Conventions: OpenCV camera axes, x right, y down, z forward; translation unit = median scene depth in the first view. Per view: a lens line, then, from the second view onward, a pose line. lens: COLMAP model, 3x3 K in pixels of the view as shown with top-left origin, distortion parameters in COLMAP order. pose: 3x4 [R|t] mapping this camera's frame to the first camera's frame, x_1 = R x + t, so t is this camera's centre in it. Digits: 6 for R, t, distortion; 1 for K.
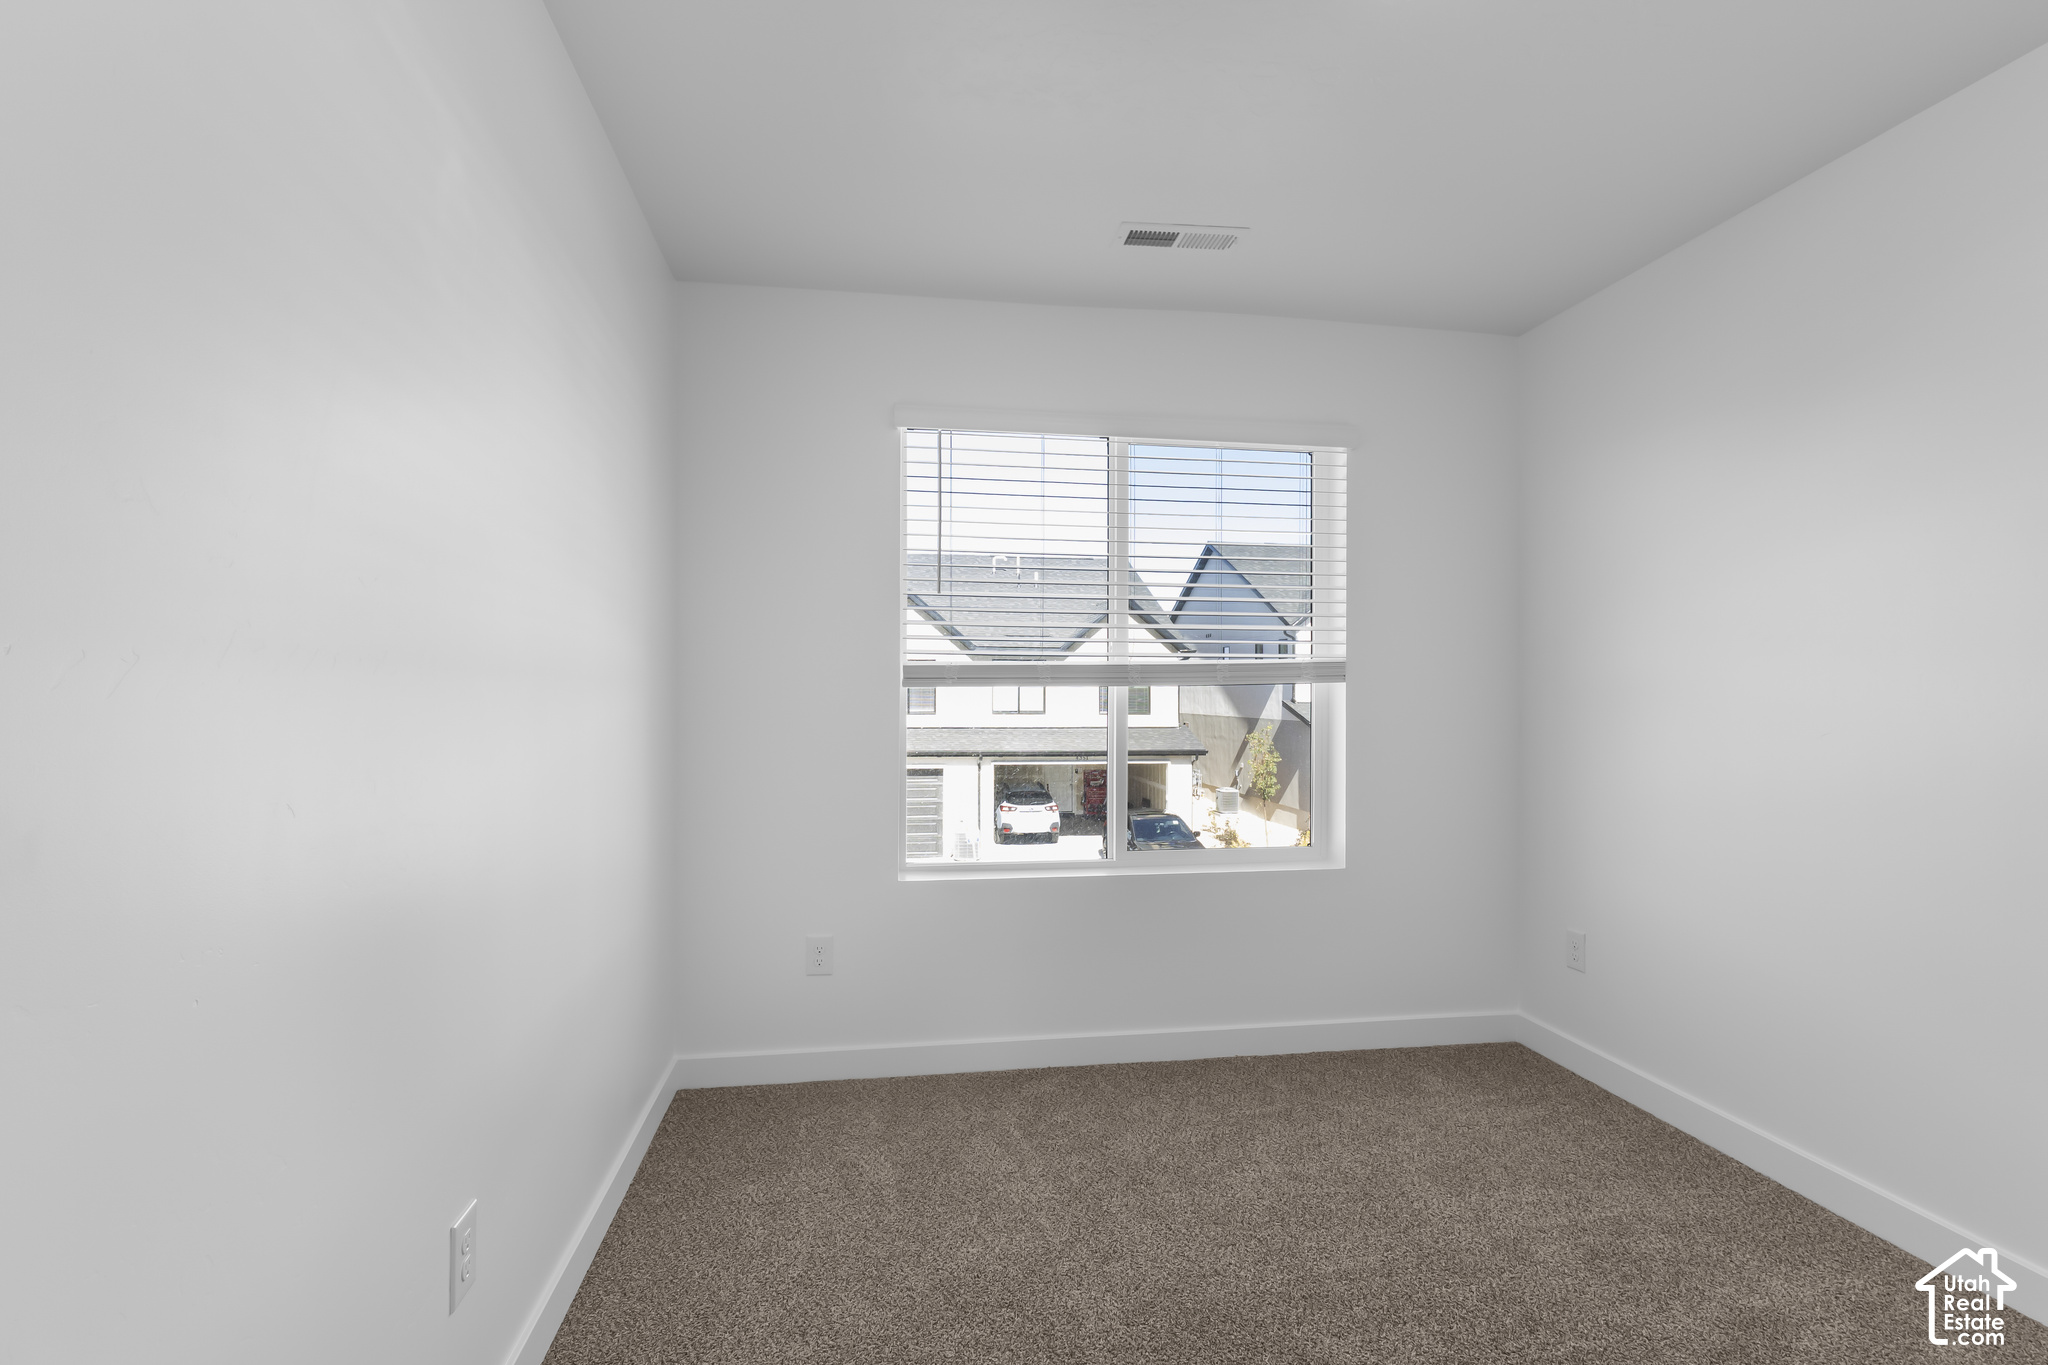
lens RADIAL K [[954.6, 0, 1018.9], [0, 954.6, 681.9], [0, 0, 1]] dist [0.015606, -0.000150]
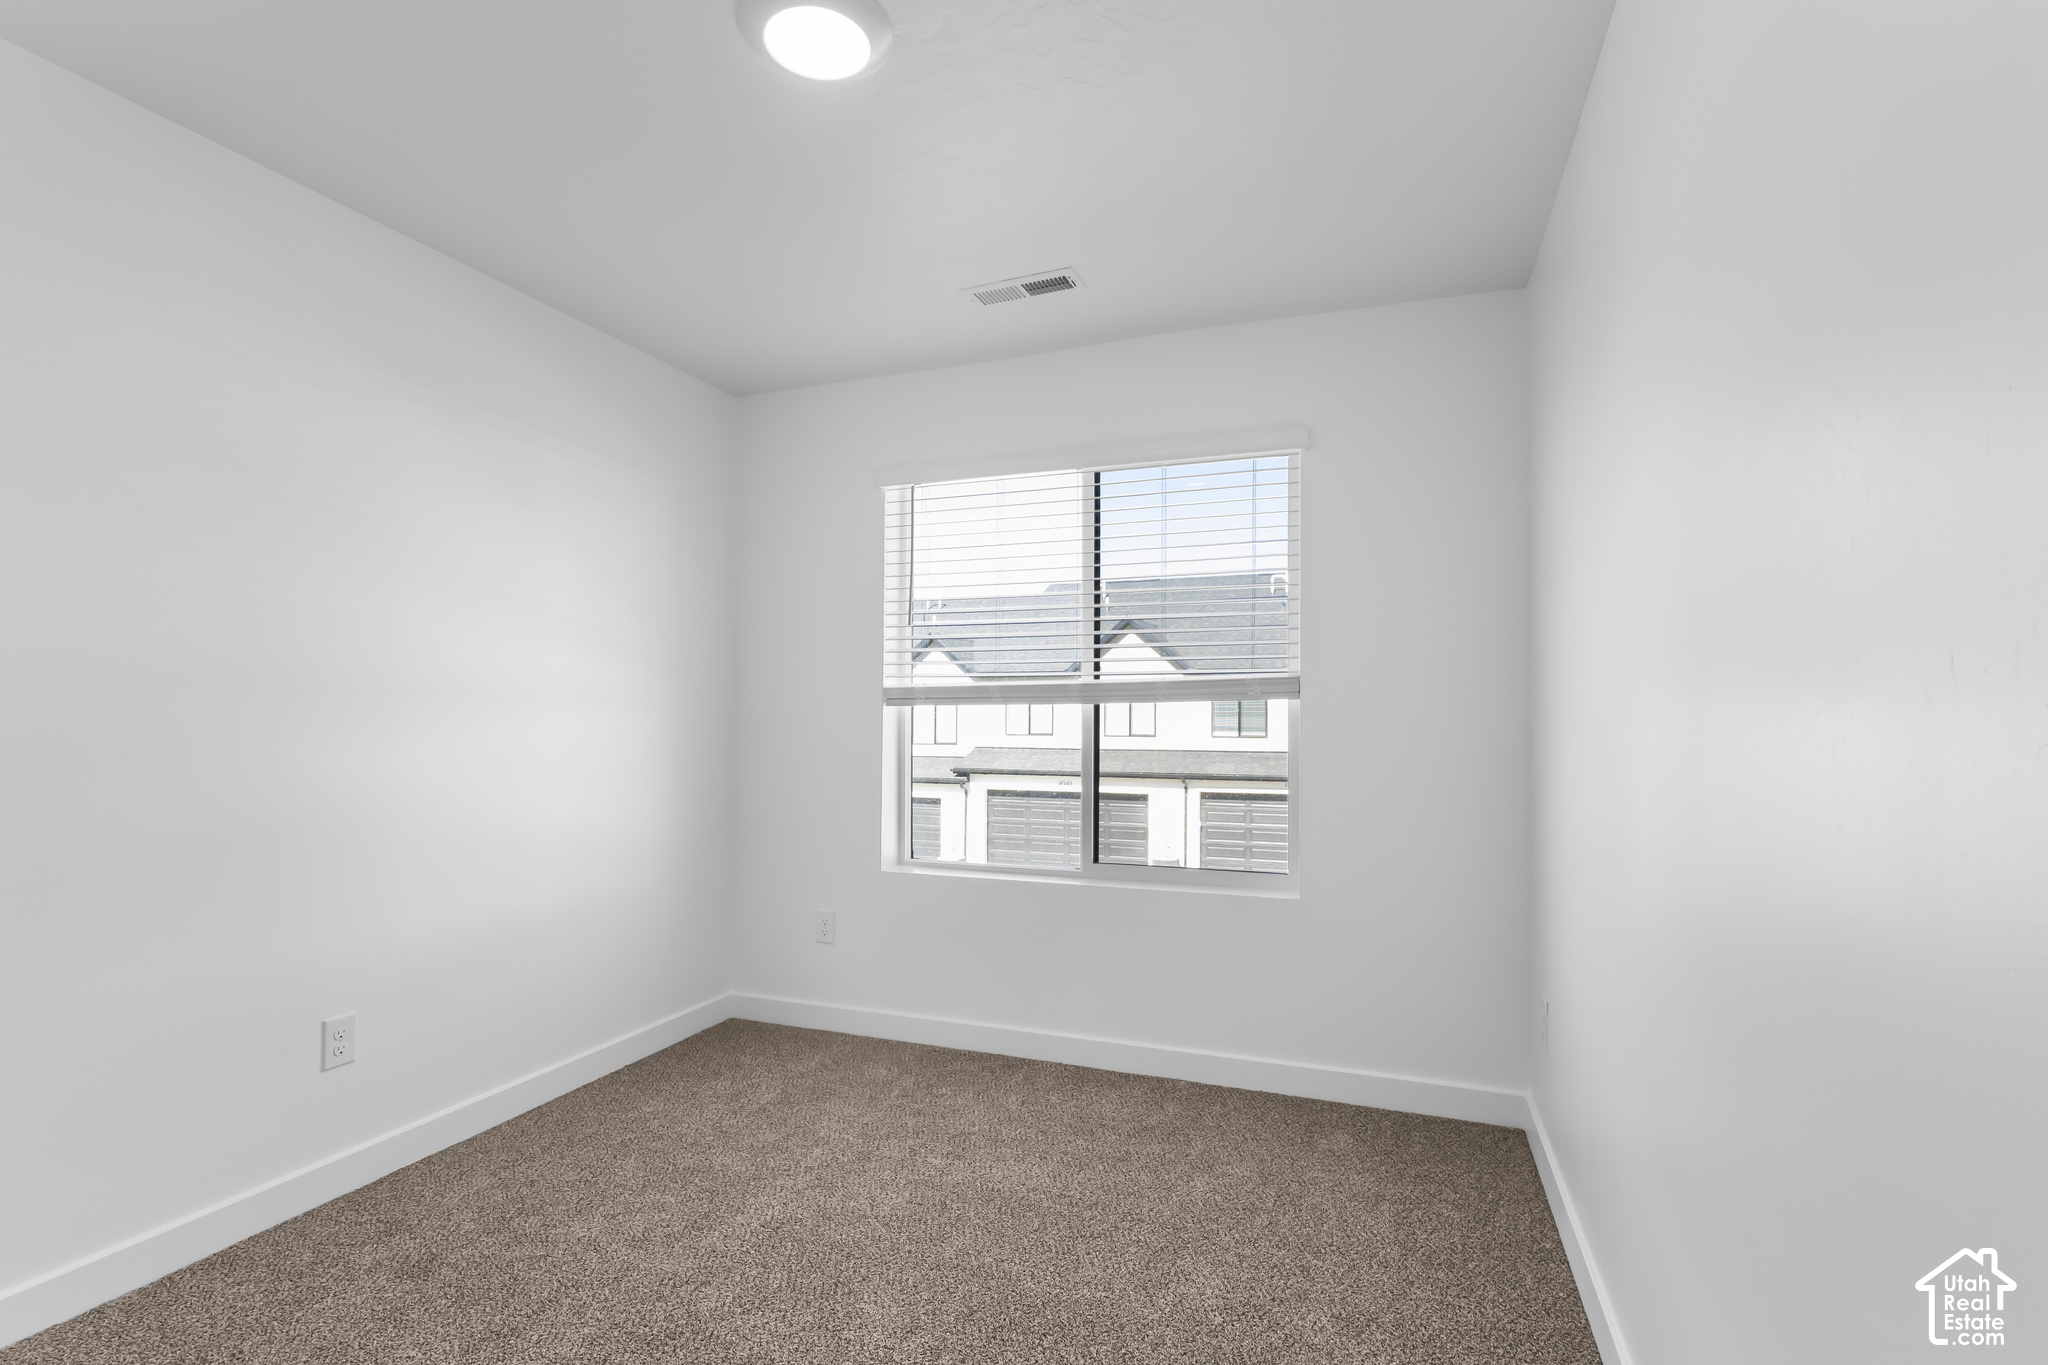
lens RADIAL K [[954.6, 0, 1010.1], [0, 954.6, 689.5], [0, 0, 1]] dist [0.015606, -0.000150]
pose [[0.868712, -0.013429, -0.495135, 0.563803], [0.003184, 0.999763, -0.021530, 0.010449], [0.495307, 0.017127, 0.868549, 0.051358]]
